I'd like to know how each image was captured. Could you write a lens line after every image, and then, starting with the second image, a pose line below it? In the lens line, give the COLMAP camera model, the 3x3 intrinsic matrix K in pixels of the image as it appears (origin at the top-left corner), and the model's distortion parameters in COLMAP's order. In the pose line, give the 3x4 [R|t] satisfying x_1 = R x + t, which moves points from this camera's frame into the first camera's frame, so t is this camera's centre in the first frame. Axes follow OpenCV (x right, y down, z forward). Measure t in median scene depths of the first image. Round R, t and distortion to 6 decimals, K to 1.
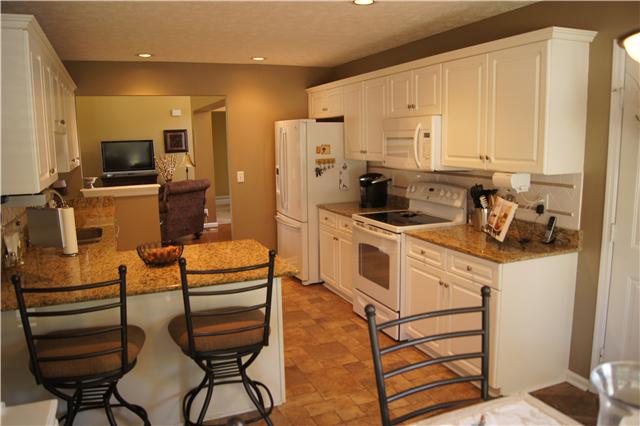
lens RADIAL K [[491.9, 0, 320.0], [0, 491.9, 213.0], [0, 0, 1]] dist [-0.070985, -0.001766]
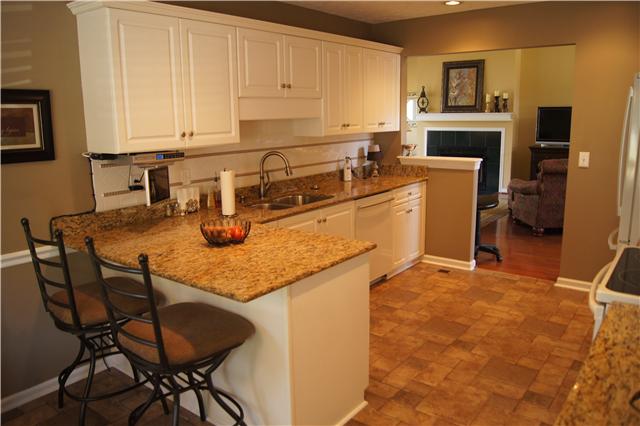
lens RADIAL K [[491.9, 0, 320.0], [0, 491.9, 213.0], [0, 0, 1]] dist [-0.070985, -0.001766]
pose [[0.484218, 0.183176, -0.855558, 0.266426], [-0.123289, 0.982367, 0.140549, -0.049887], [0.866218, 0.037424, 0.498264, 0.338145]]
